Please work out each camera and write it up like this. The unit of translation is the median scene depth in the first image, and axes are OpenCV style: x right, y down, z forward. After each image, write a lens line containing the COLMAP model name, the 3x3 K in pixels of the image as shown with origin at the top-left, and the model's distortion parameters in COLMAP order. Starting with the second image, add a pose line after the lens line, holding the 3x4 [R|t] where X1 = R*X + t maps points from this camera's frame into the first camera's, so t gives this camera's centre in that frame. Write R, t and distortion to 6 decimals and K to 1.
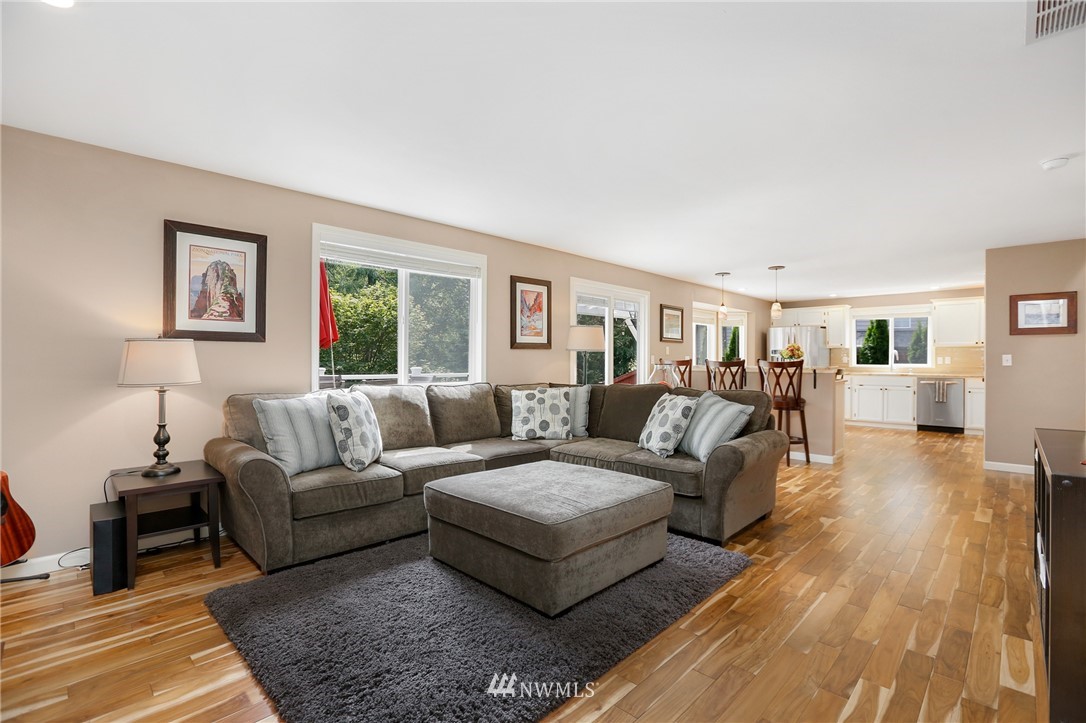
lens RADIAL K [[493.5, 0, 542.3], [0, 493.5, 363.9], [0, 0, 1]] dist [-0.061619, 0.016654]
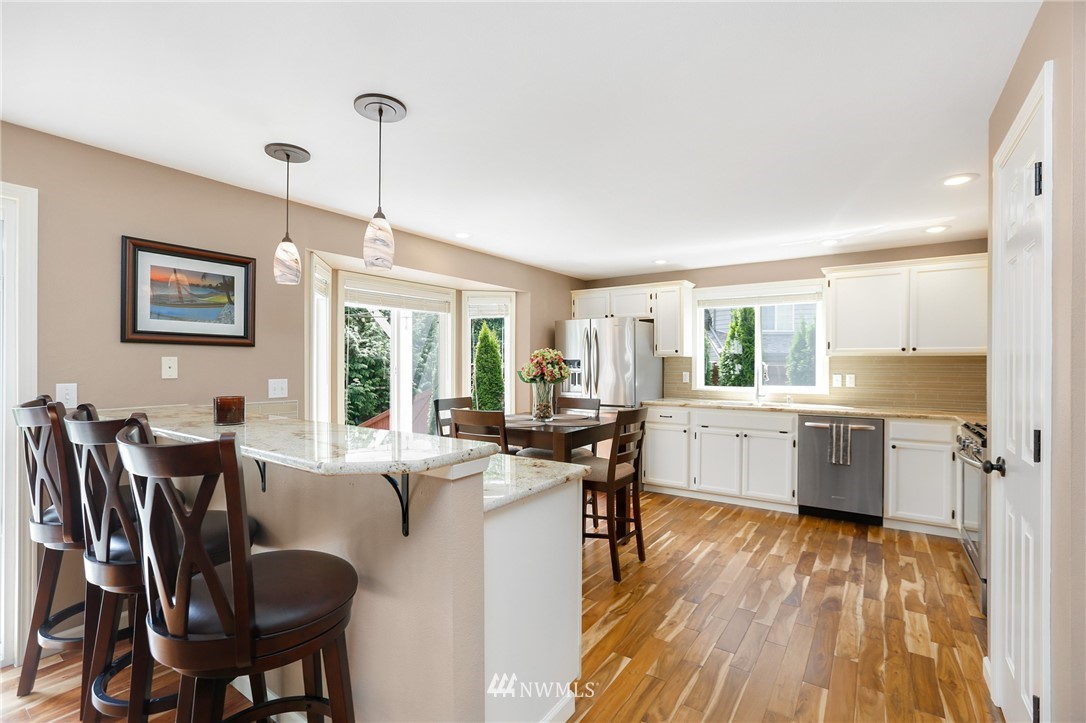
lens RADIAL K [[493.5, 0, 542.3], [0, 493.5, 363.9], [0, 0, 1]] dist [-0.061619, 0.016654]
pose [[0.984526, 0.001703, 0.175231, 0.369038], [-0.000280, 0.999967, -0.008147, -0.020516], [-0.175239, 0.007972, 0.984494, 0.468233]]
